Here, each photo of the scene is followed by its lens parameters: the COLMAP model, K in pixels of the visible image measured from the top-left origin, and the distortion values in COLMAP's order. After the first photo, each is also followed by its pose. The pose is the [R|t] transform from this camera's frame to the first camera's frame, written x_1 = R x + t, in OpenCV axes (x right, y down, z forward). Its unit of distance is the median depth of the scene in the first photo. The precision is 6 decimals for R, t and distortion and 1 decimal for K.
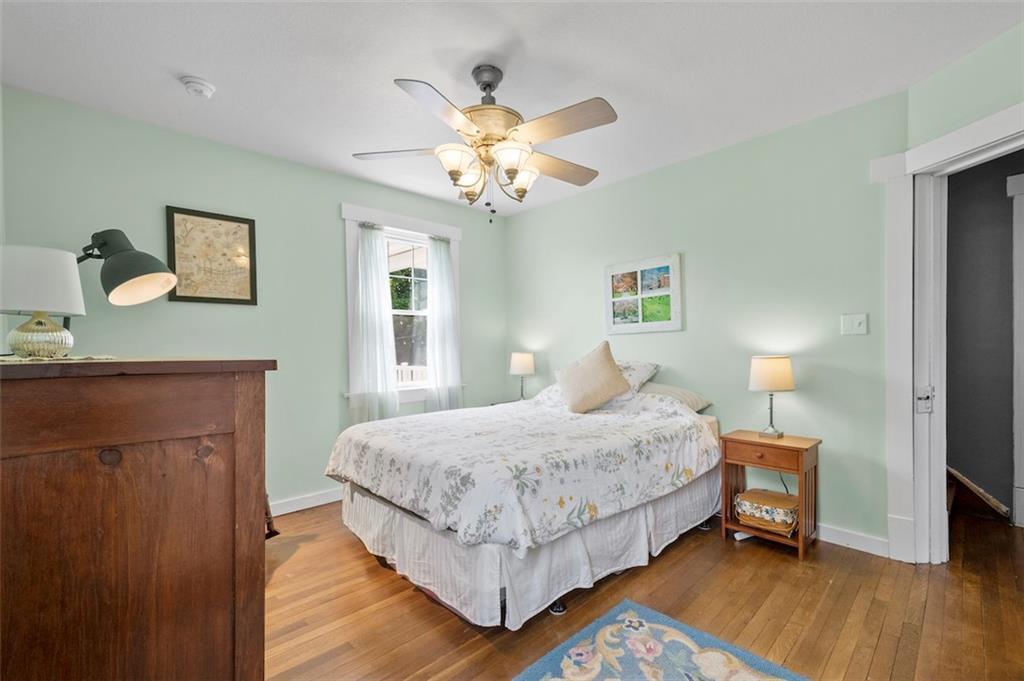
lens RADIAL K [[476.2, 0, 512.0], [0, 476.2, 340.5], [0, 0, 1]] dist [0.000219, -0.000138]
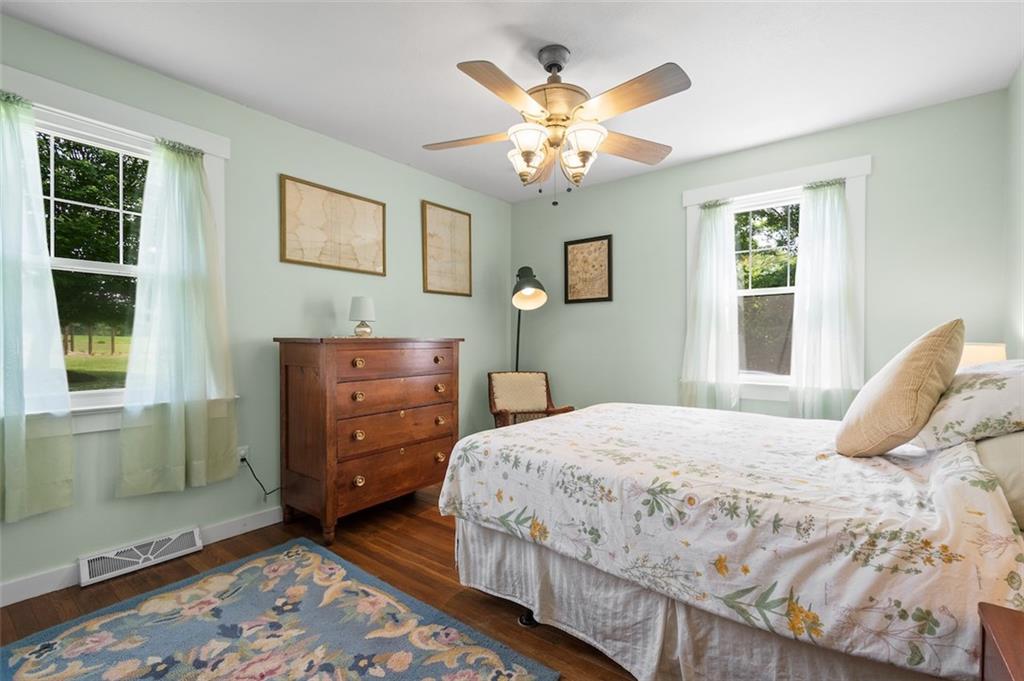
lens RADIAL K [[450.8, 0, 512.0], [0, 450.8, 340.5], [0, 0, 1]] dist [0.001675, -0.000035]
pose [[0.122751, 0.008940, -0.992397, 0.810491], [0.012874, 0.999861, 0.010599, 0.019206], [0.992354, -0.014077, 0.122619, 0.754744]]
